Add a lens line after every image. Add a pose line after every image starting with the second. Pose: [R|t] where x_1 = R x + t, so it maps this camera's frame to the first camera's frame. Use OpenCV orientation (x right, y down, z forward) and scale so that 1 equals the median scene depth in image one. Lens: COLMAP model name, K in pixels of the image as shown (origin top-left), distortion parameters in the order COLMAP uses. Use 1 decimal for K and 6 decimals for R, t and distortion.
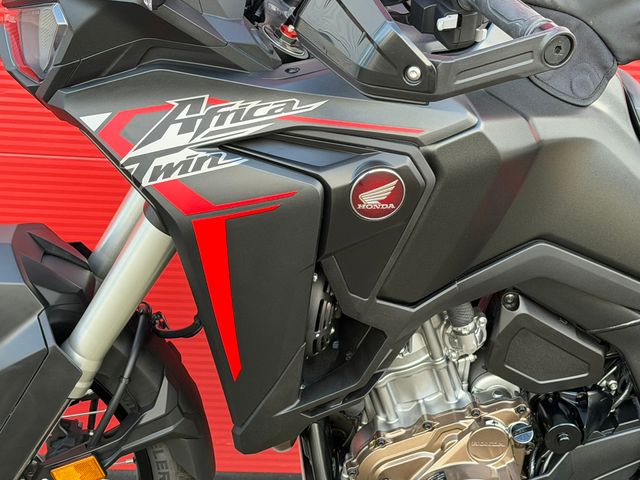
lens RADIAL K [[1337.4, 0, 314.5], [0, 1337.4, 244.2], [0, 0, 1]] dist [0.143363, 0.000000]
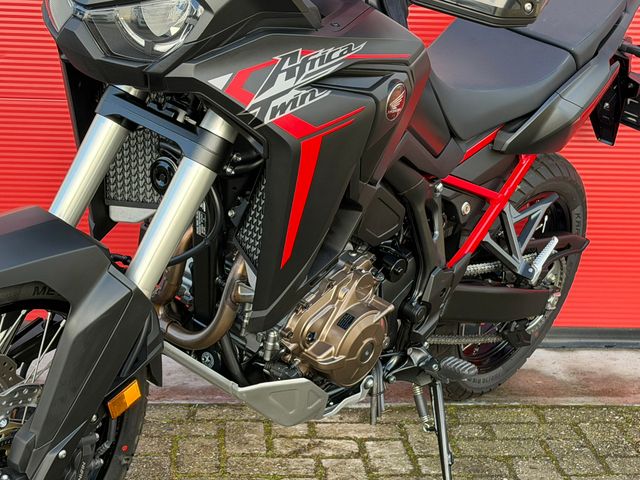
lens RADIAL K [[1337.4, 0, 325.7], [0, 1337.4, 241.4], [0, 0, 1]] dist [0.143363, 0.000000]
pose [[0.698074, -0.214966, 0.682995, -0.947958], [0.224737, 0.971447, 0.076055, -0.015970], [-0.679842, 0.100402, 0.726453, -0.000727]]
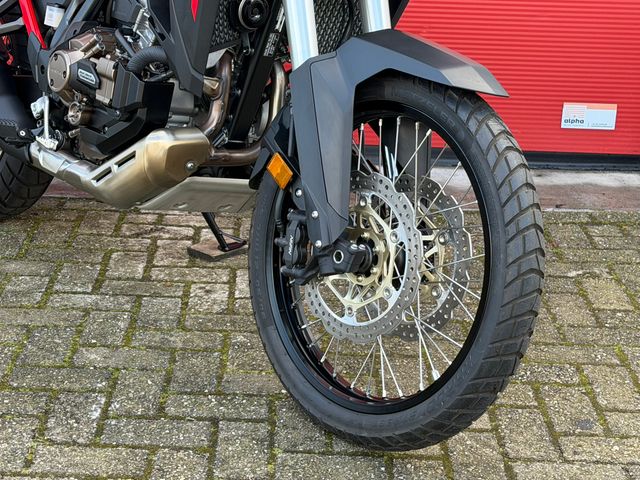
lens RADIAL K [[1337.4, 0, 306.4], [0, 1337.4, 250.0], [0, 0, 1]] dist [0.143363, 0.000000]
pose [[0.743945, -0.257704, 0.616550, -0.913727], [0.207847, 0.966118, 0.153023, 0.153223], [-0.635095, 0.014307, 0.772302, -0.460640]]
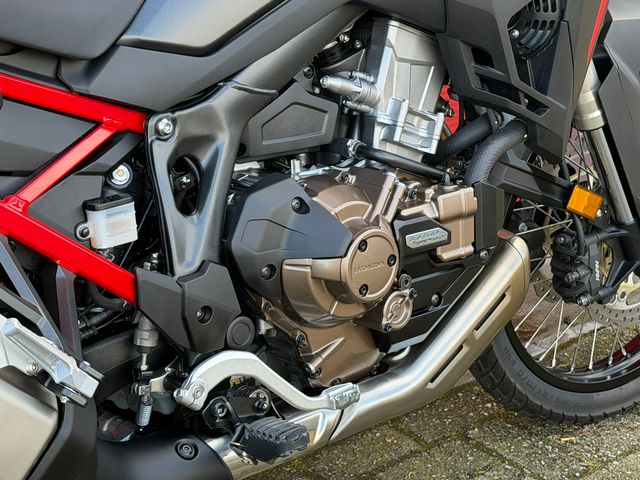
lens RADIAL K [[1364.5, 0, 322.9], [0, 1364.5, 240.3], [0, 0, 1]] dist [0.121609, 0.000000]
pose [[-0.700742, -0.396597, 0.593018, -0.571304], [0.082646, 0.780515, 0.619650, -0.522094], [-0.708611, 0.483225, -0.514163, 1.664489]]
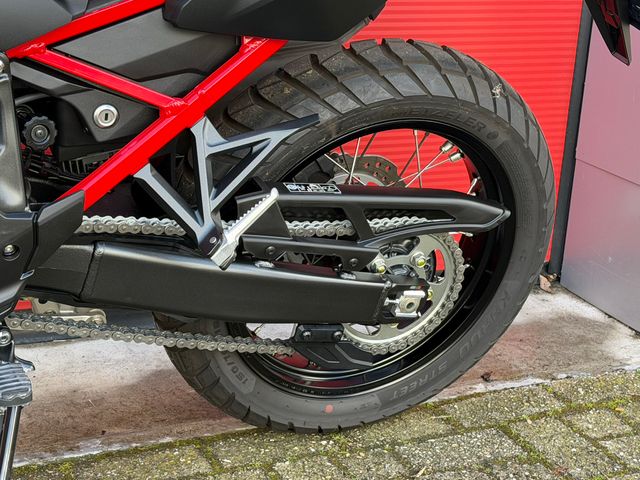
lens RADIAL K [[1337.4, 0, 324.8], [0, 1337.4, 242.7], [0, 0, 1]] dist [0.143363, 0.000000]
pose [[0.937807, -0.118446, 0.326325, 0.210267], [0.105858, 0.992796, 0.056133, 0.173667], [-0.330623, -0.018098, 0.943590, 0.132980]]
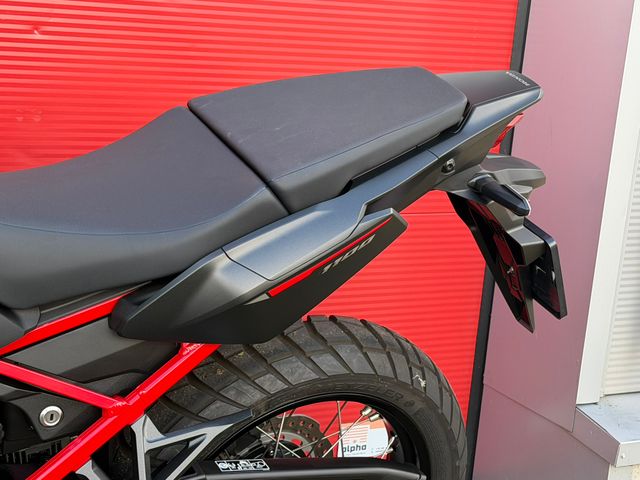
lens RADIAL K [[1337.4, 0, 327.0], [0, 1337.4, 255.8], [0, 0, 1]] dist [0.143363, 0.000000]
pose [[0.912438, -0.082767, 0.400757, 0.176461], [0.095363, 0.995376, -0.011550, 0.022417], [-0.397947, 0.048756, 0.916112, 0.060426]]
